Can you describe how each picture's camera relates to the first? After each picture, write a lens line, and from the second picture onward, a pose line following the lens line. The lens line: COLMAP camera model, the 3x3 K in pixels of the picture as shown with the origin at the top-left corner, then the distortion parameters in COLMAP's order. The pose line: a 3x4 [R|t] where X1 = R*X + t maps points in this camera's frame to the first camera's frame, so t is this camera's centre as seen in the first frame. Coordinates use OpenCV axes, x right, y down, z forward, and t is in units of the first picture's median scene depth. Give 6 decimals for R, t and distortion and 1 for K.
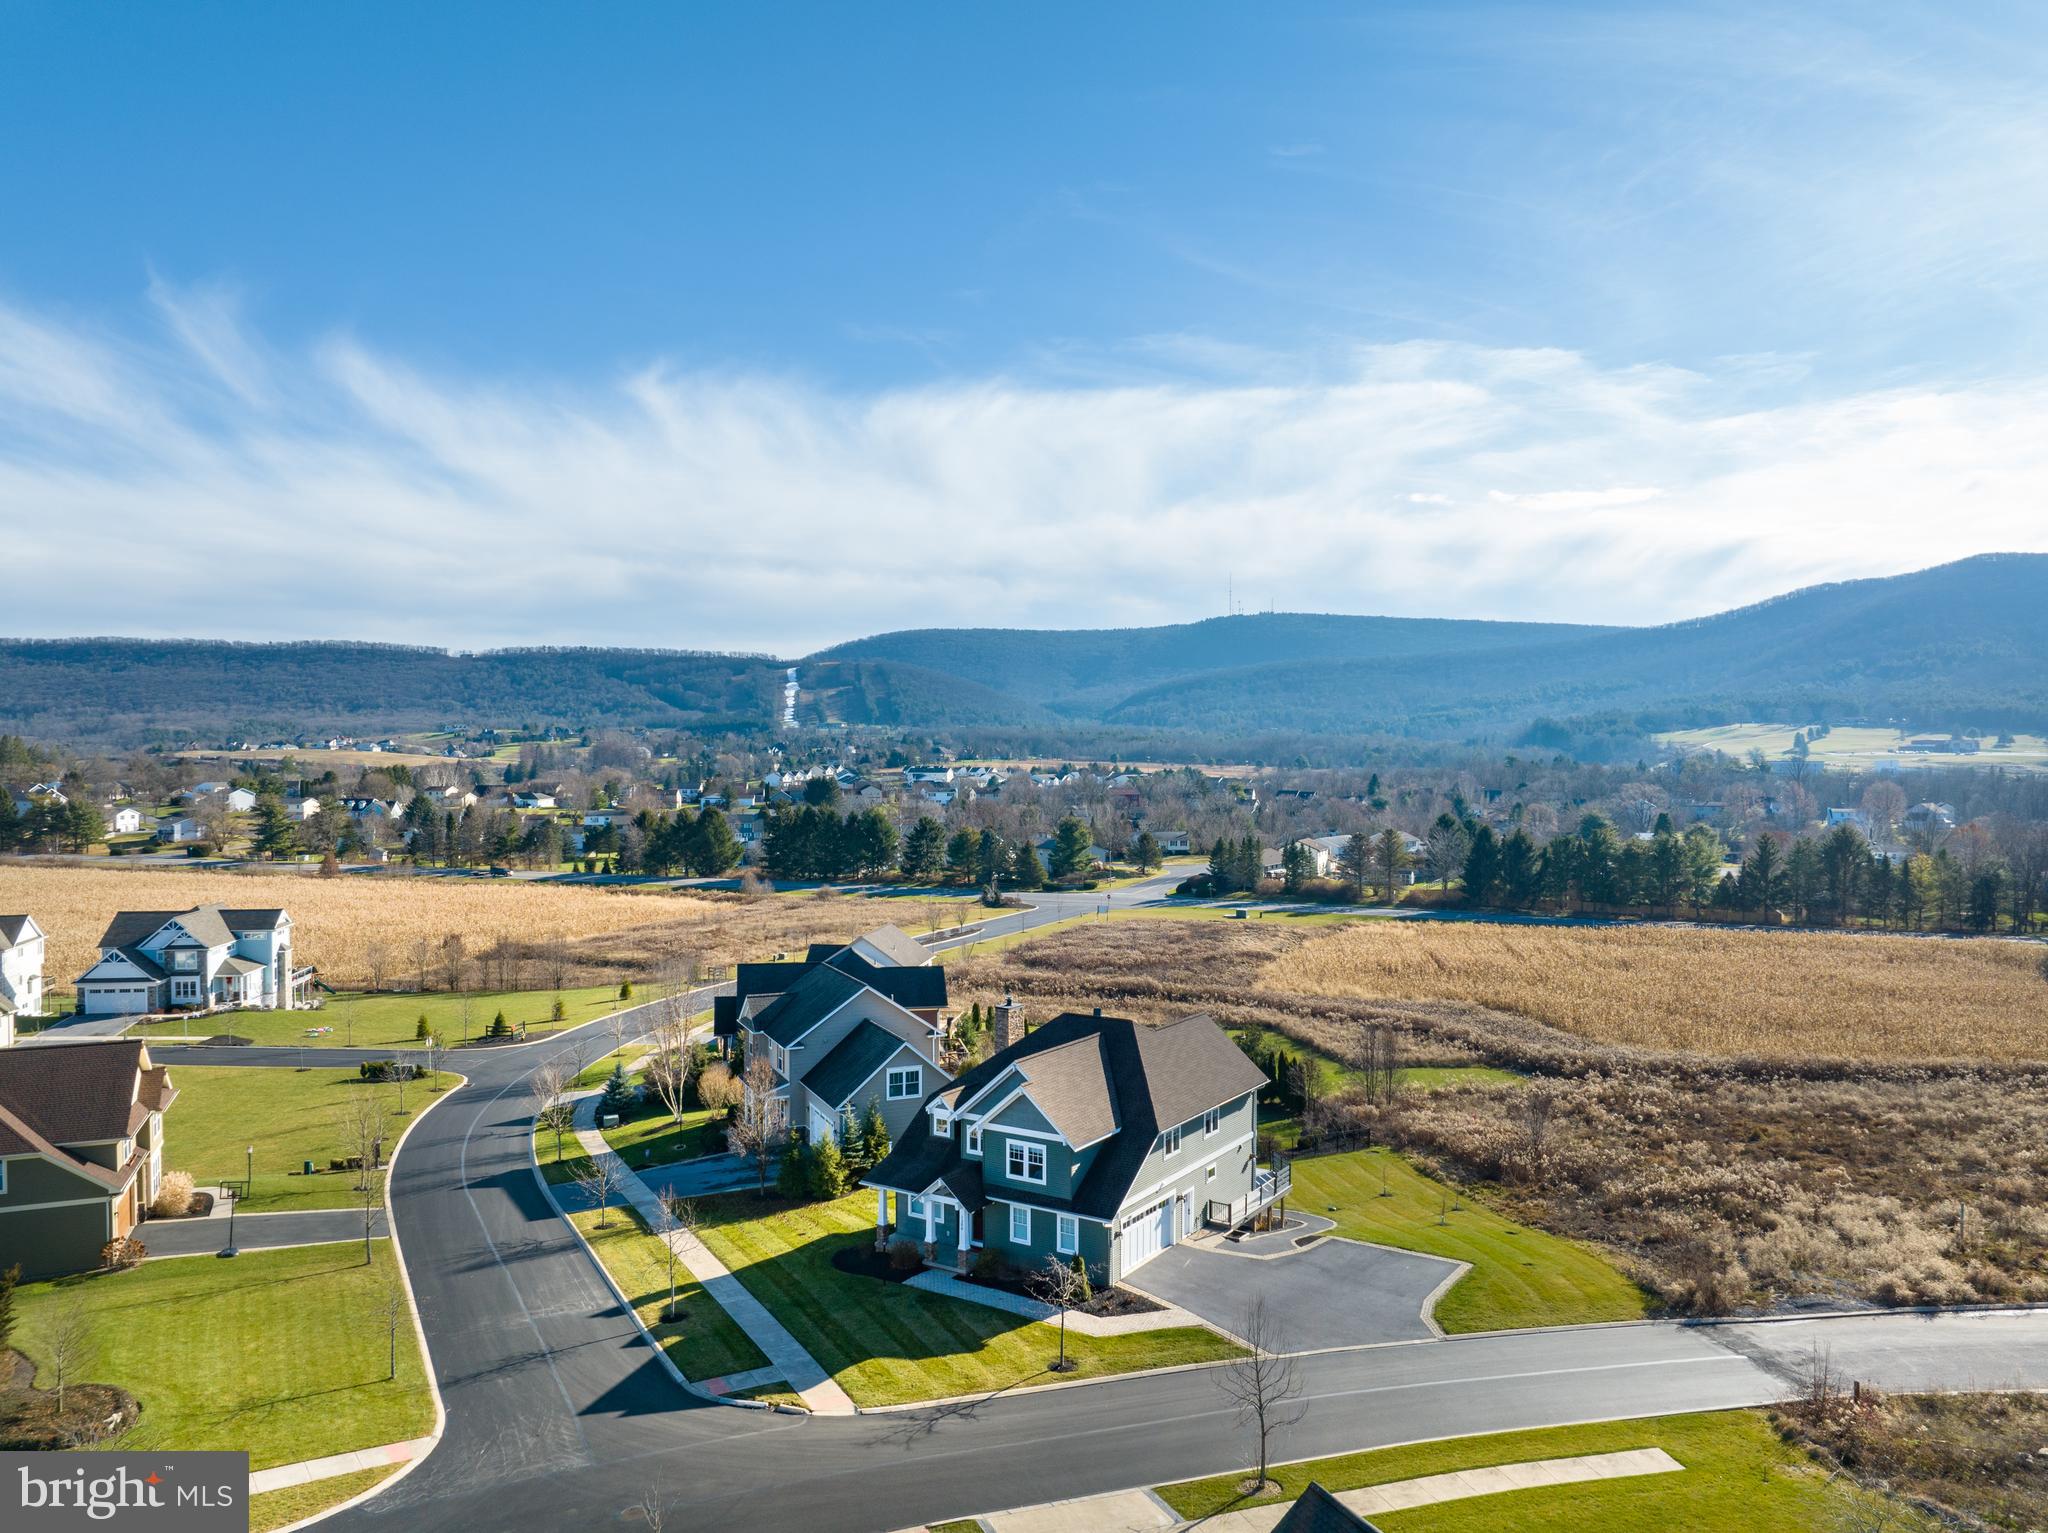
lens RADIAL K [[1447.2, 0, 1020.1], [0, 1447.2, 774.0], [0, 0, 1]] dist [-0.062282, 0.028387]
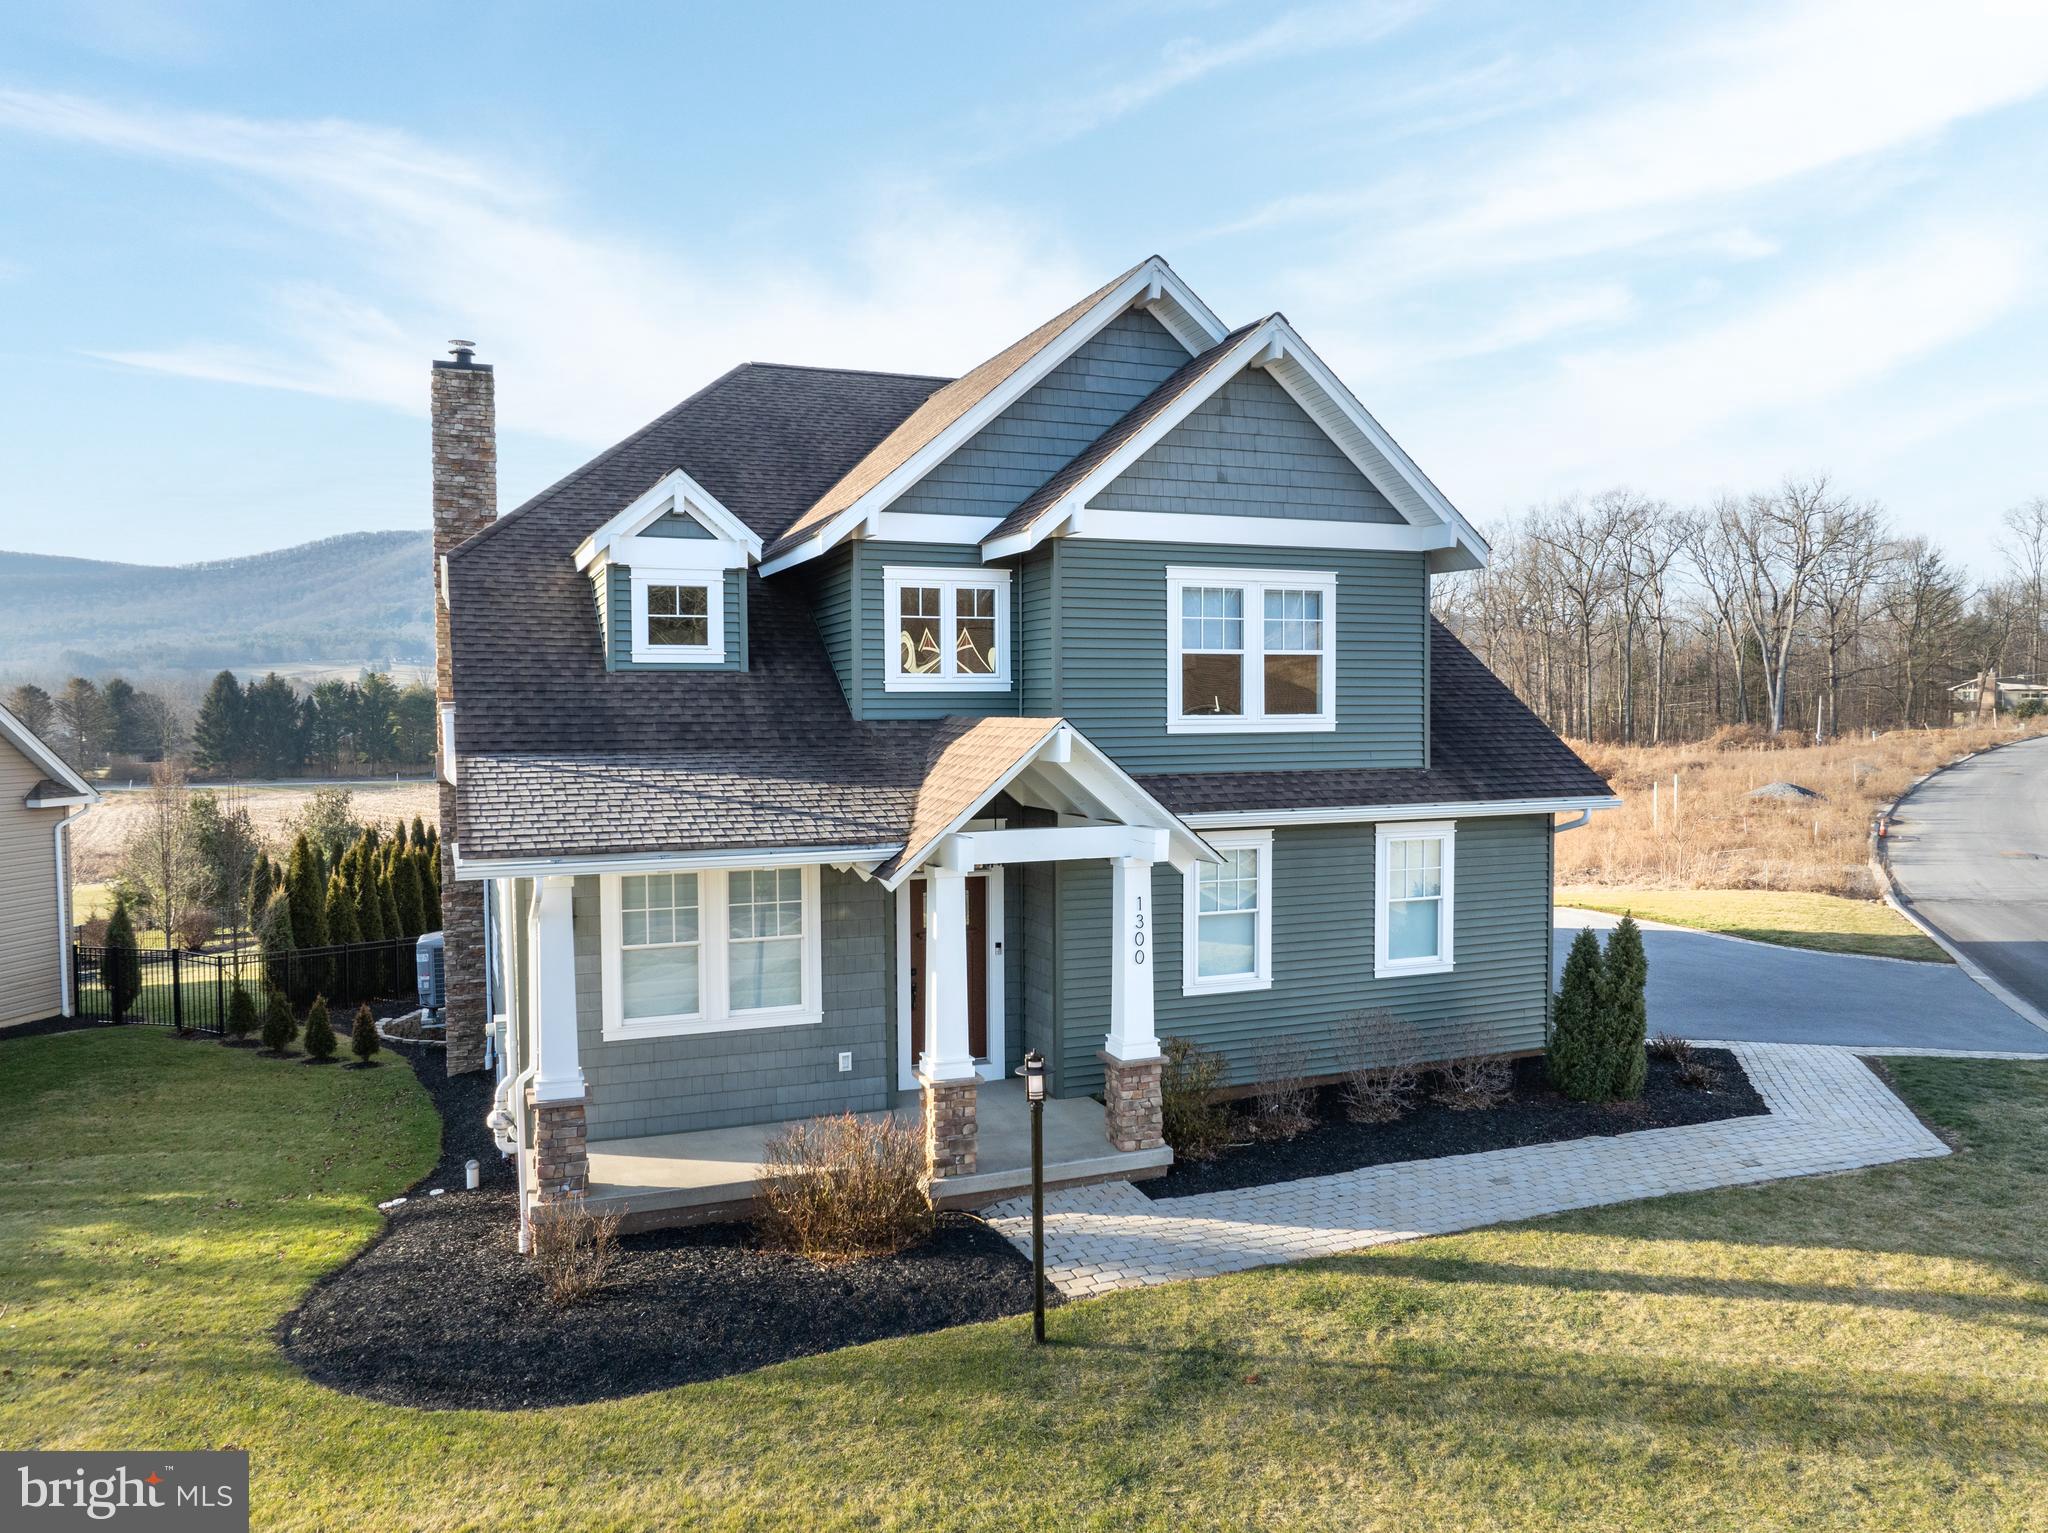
lens RADIAL K [[1447.2, 0, 1020.1], [0, 1447.2, 774.0], [0, 0, 1]] dist [-0.062282, 0.028387]
pose [[0.572202, -0.037655, 0.819248, -0.222401], [0.014378, 0.999252, 0.035886, 0.280646], [-0.819987, -0.008755, 0.572316, 0.891726]]
